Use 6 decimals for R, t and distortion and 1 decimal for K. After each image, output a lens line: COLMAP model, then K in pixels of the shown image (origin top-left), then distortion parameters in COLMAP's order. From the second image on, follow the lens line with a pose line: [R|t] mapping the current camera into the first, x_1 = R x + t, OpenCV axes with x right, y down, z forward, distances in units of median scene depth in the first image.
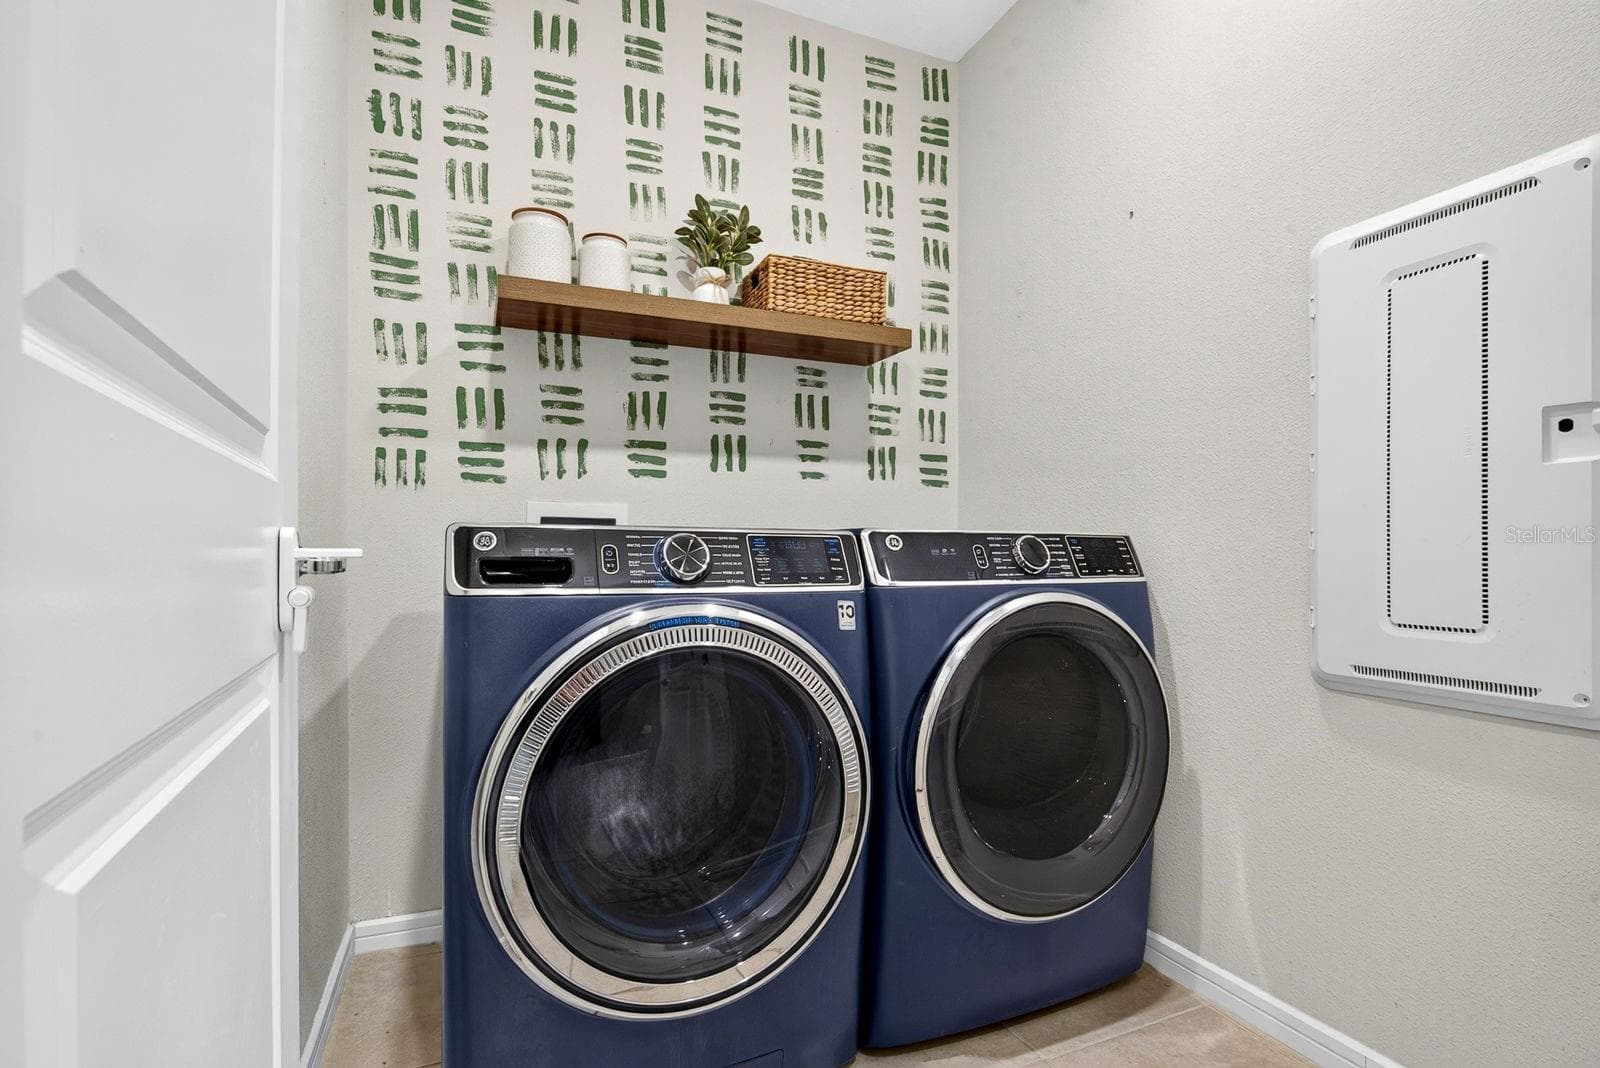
lens RADIAL K [[729.9, 0, 780.7], [0, 729.9, 558.3], [0, 0, 1]] dist [-0.012032, -0.000083]
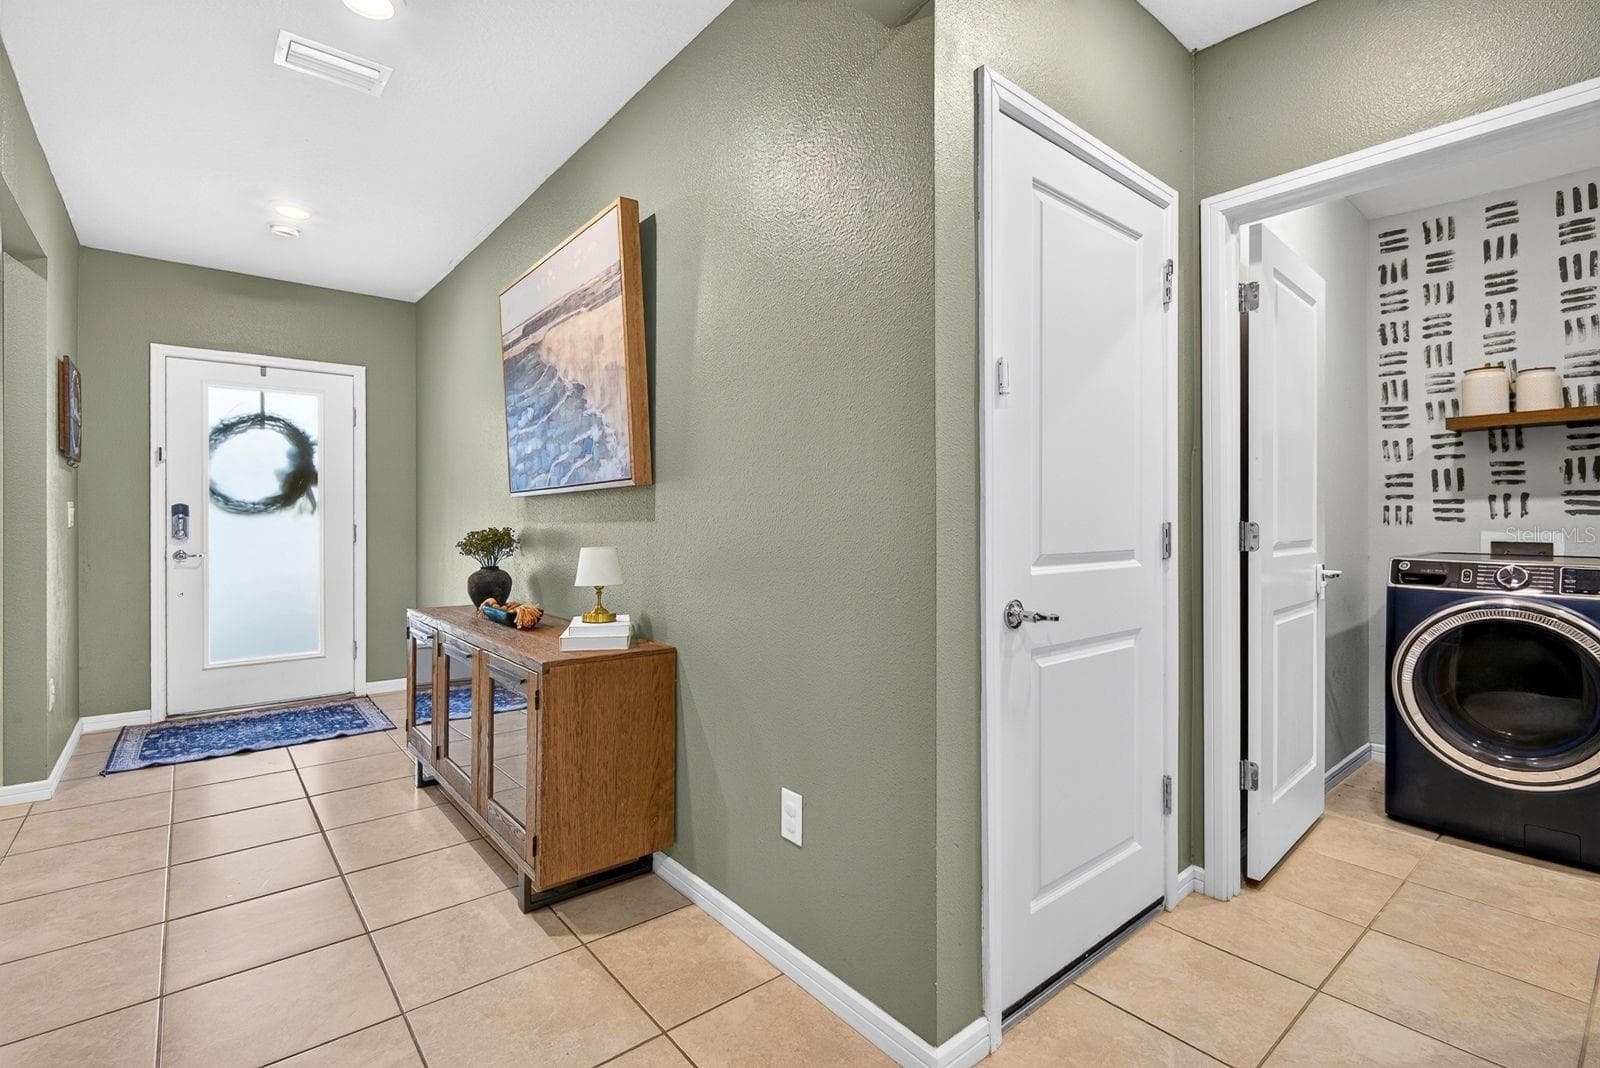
lens RADIAL K [[729.9, 0, 802.9], [0, 729.9, 523.4], [0, 0, 1]] dist [-0.012032, -0.000083]
pose [[0.284574, 0.004695, -0.958643, 0.849958], [-0.002034, 0.999989, 0.004293, -0.107426], [0.958652, 0.000729, 0.284580, -1.033341]]
